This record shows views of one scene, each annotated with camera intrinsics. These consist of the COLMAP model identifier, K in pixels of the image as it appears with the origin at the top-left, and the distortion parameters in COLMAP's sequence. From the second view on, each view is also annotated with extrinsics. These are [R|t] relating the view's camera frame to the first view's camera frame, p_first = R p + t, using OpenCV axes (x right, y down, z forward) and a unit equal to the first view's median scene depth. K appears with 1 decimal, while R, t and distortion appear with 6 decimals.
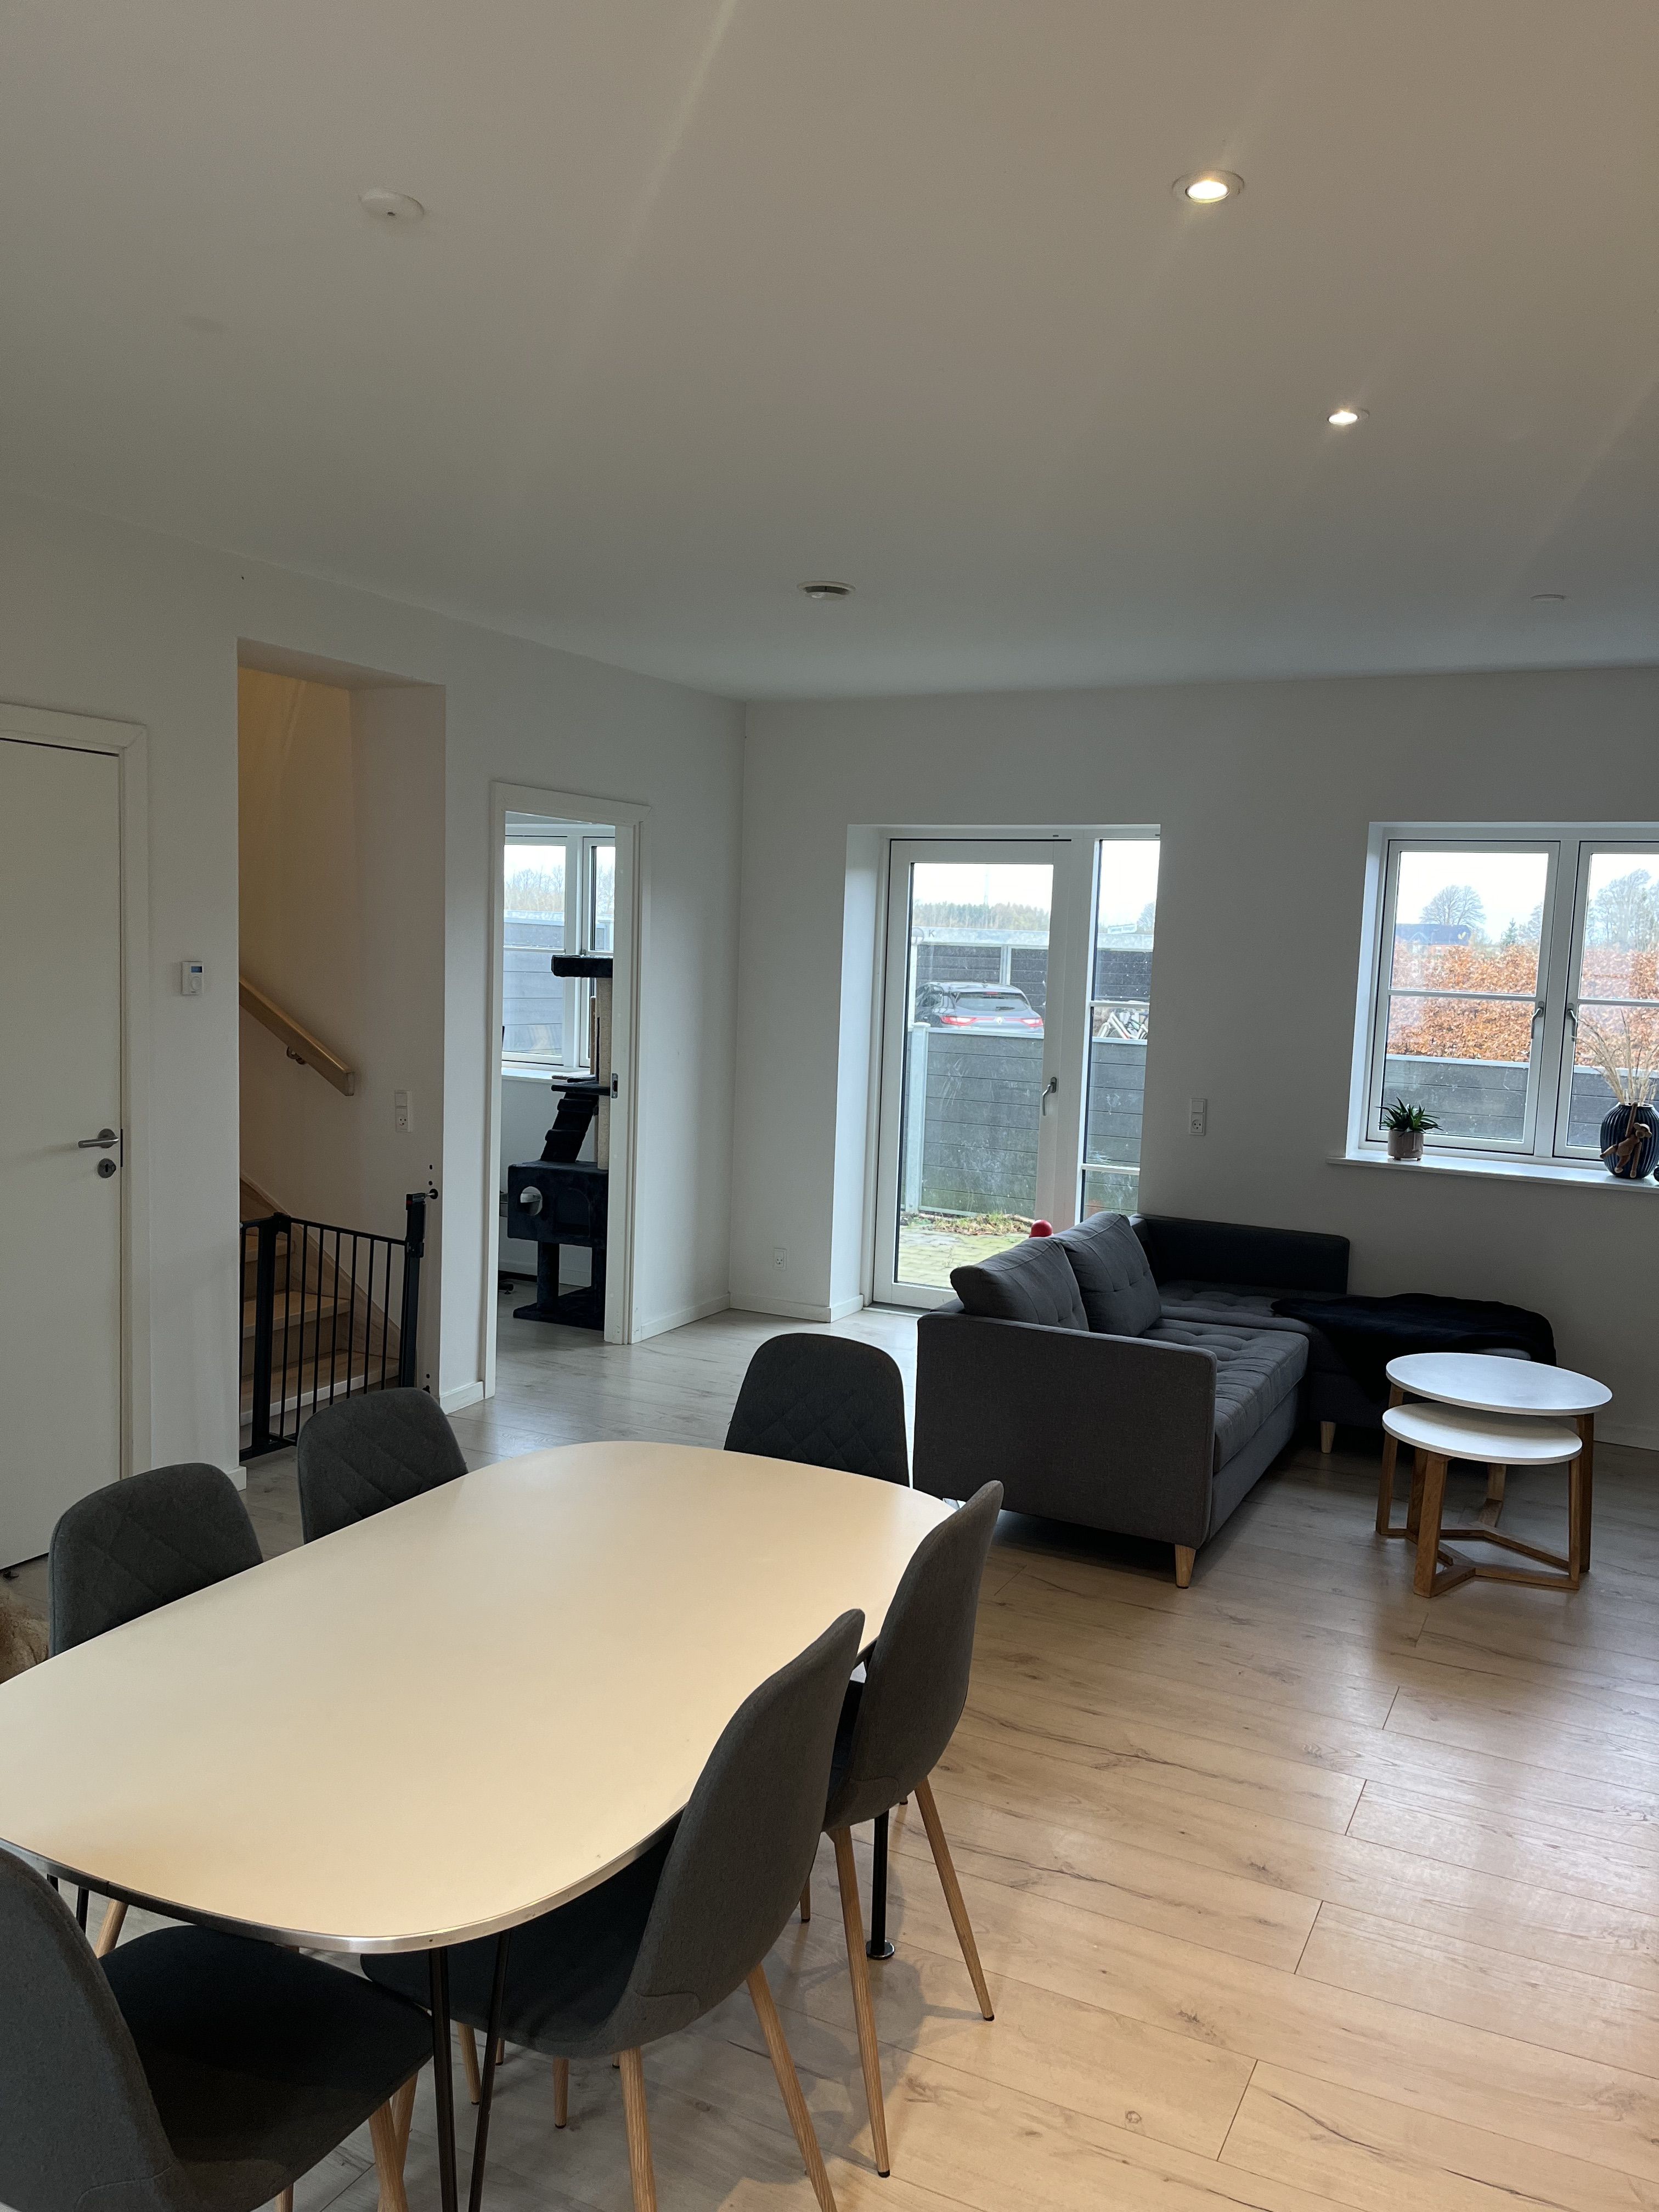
lens RADIAL K [[1680.1, 0, 833.3], [0, 1680.1, 1106.0], [0, 0, 1]] dist [0.078522, -0.109677]
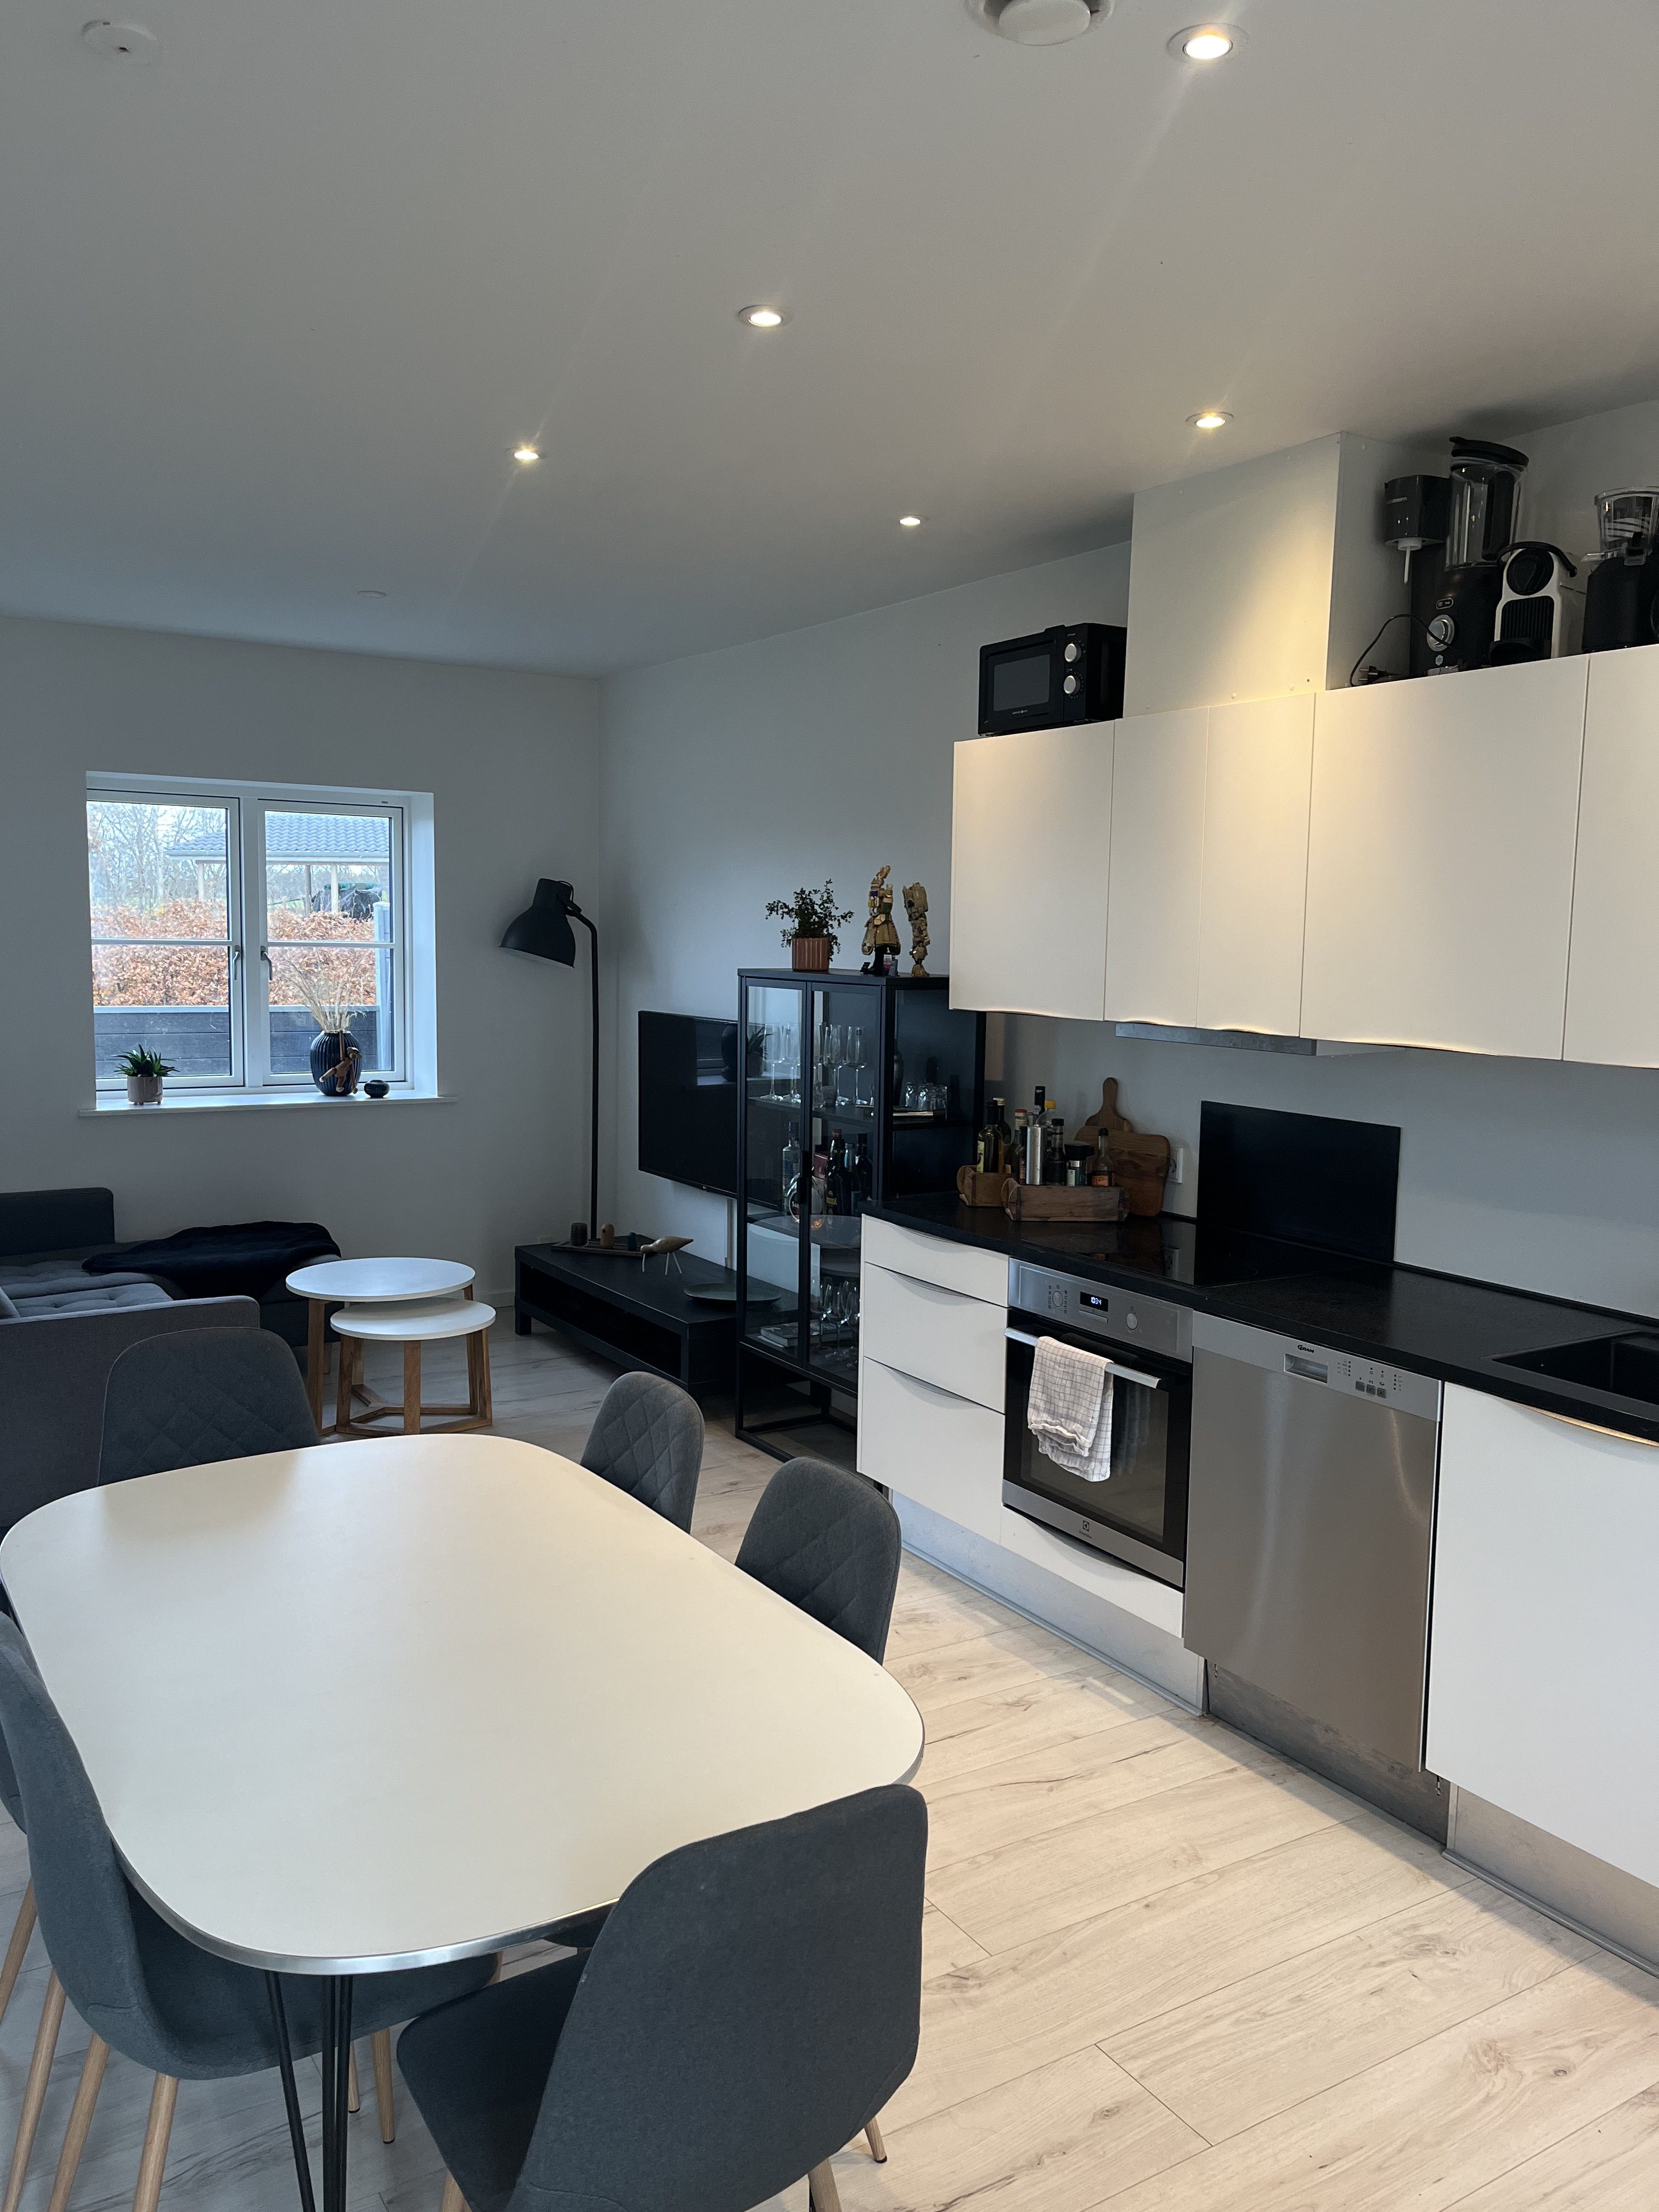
lens RADIAL K [[1680.1, 0, 833.3], [0, 1680.1, 1106.0], [0, 0, 1]] dist [0.078522, -0.109677]
pose [[0.517636, -0.118285, 0.847385, -0.409171], [0.086673, 0.992552, 0.085604, -0.024554], [-0.851200, 0.029133, 0.524033, 0.136497]]
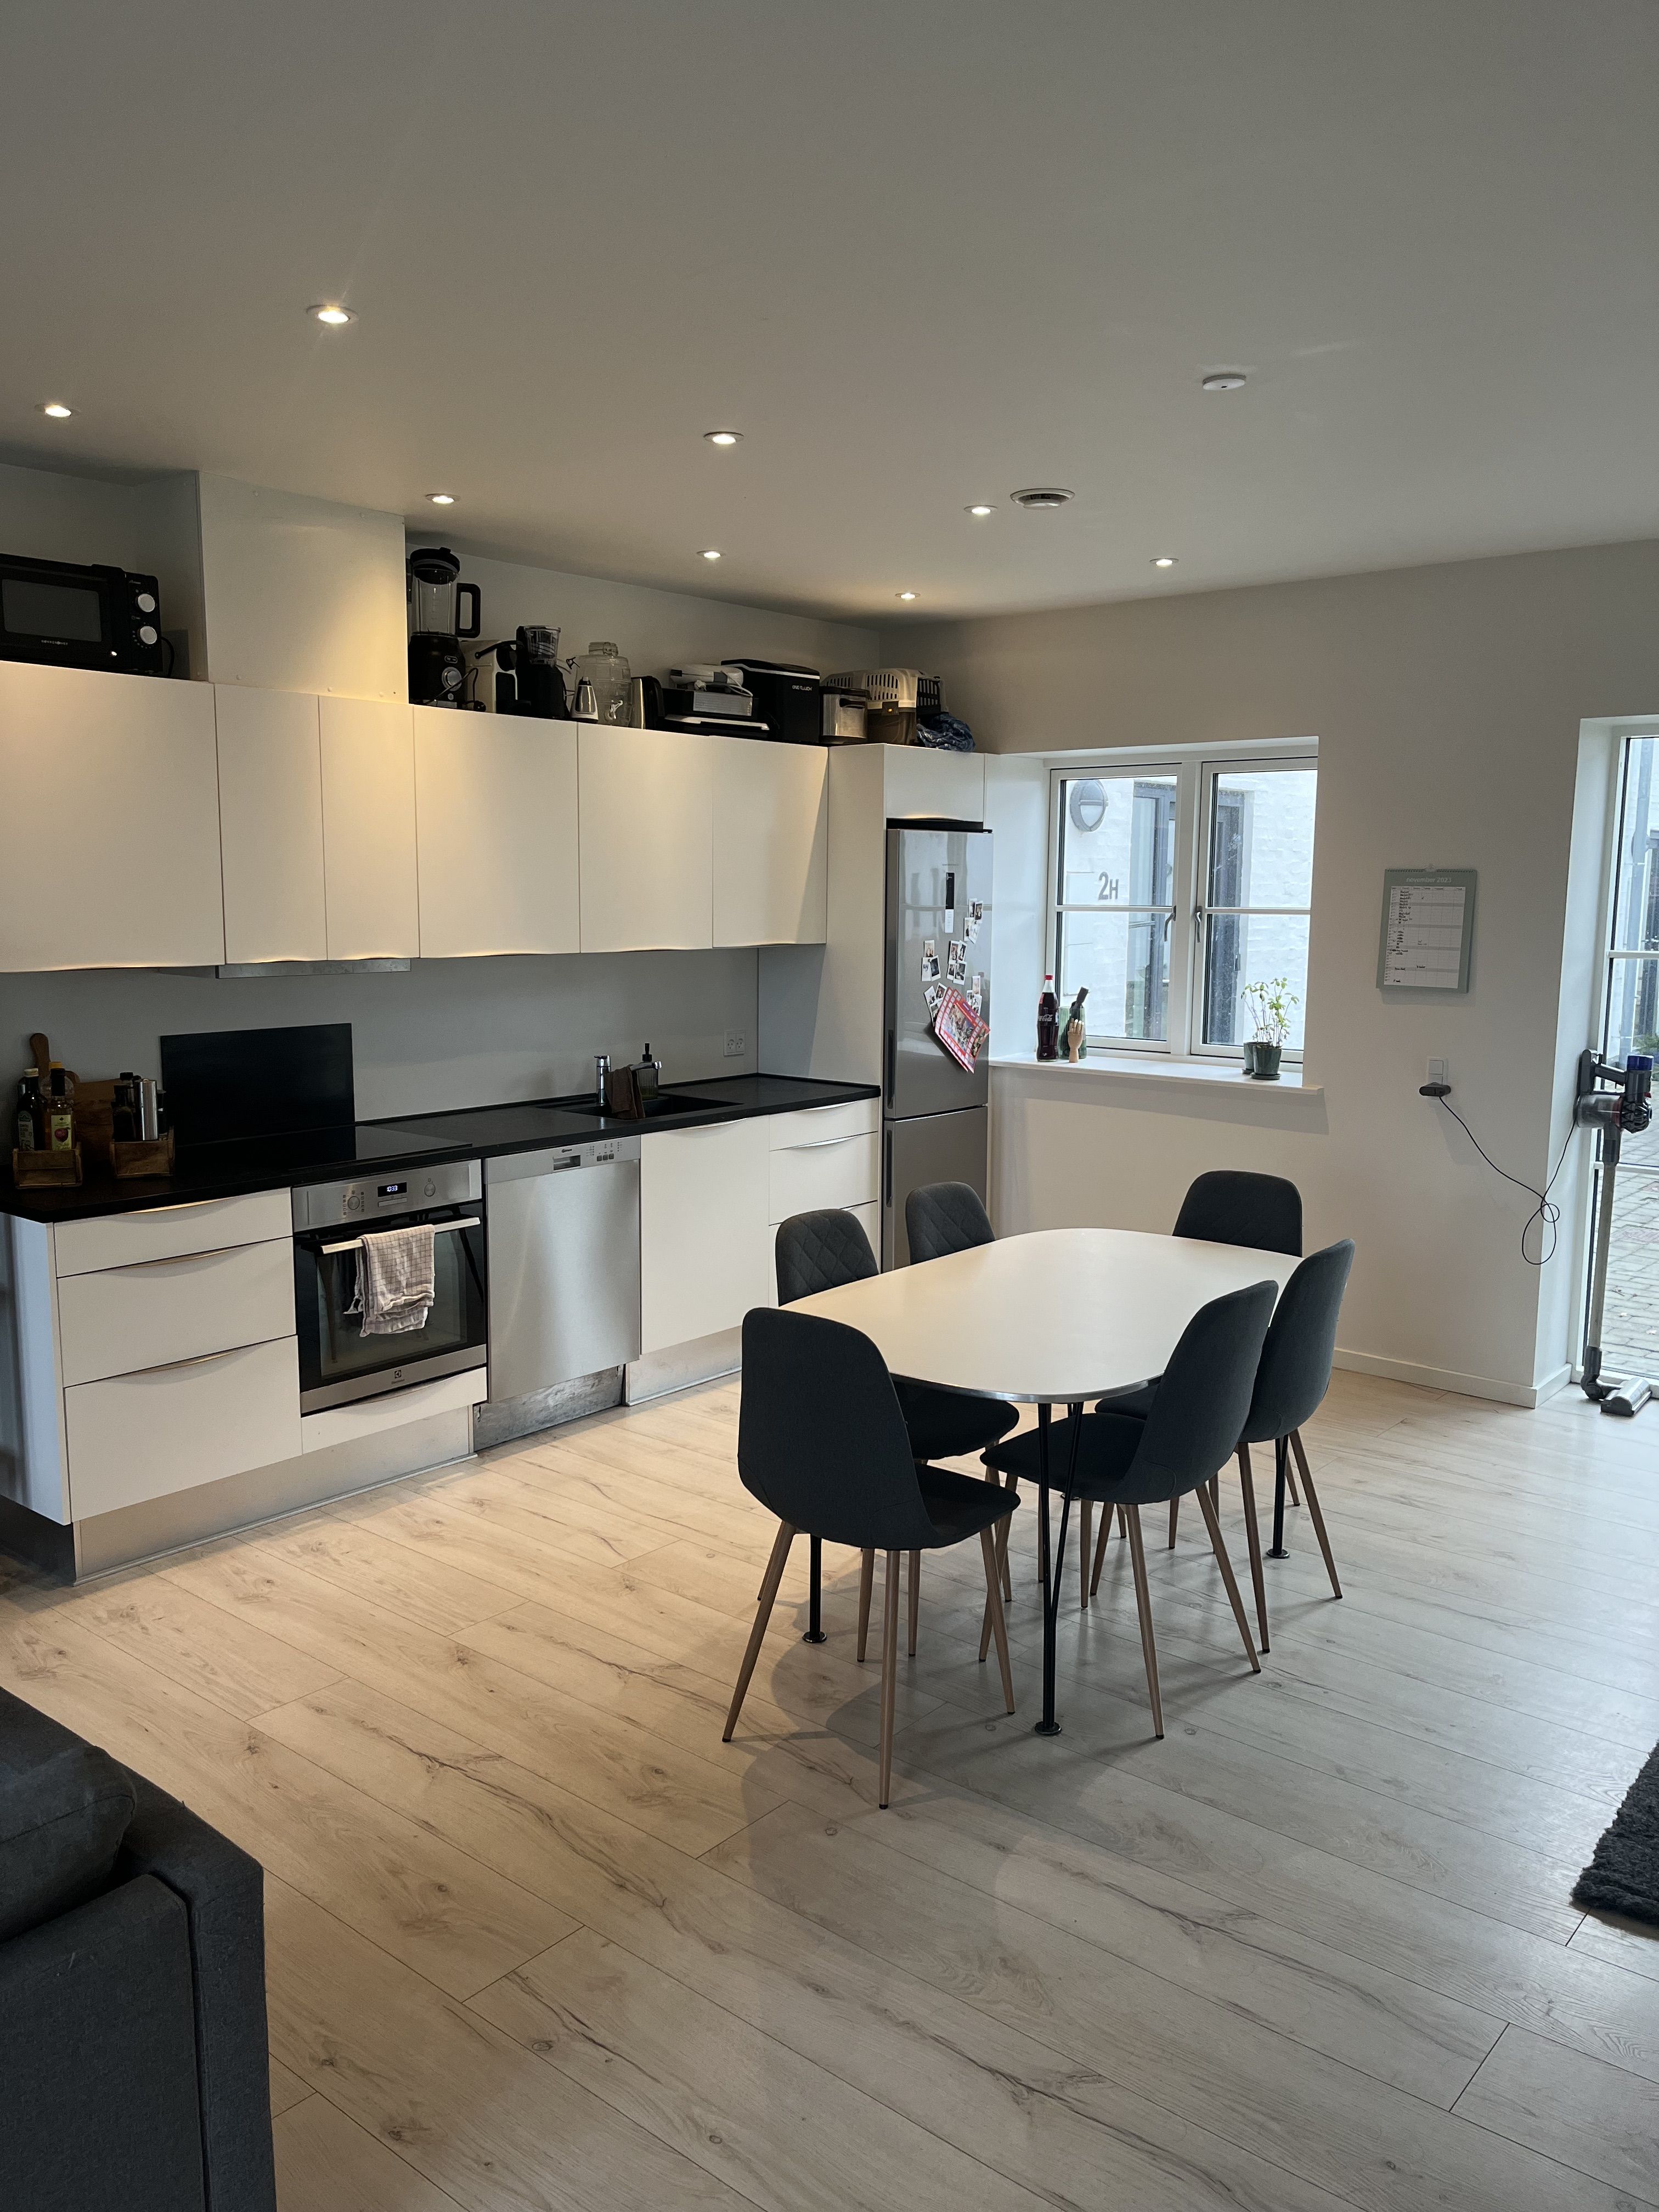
lens RADIAL K [[1680.1, 0, 833.3], [0, 1680.1, 1106.0], [0, 0, 1]] dist [0.078522, -0.109677]
pose [[-0.973871, -0.071763, 0.215464, -0.142204], [-0.019259, 0.971440, 0.236504, -0.130180], [-0.226282, 0.226175, -0.947439, 1.259156]]
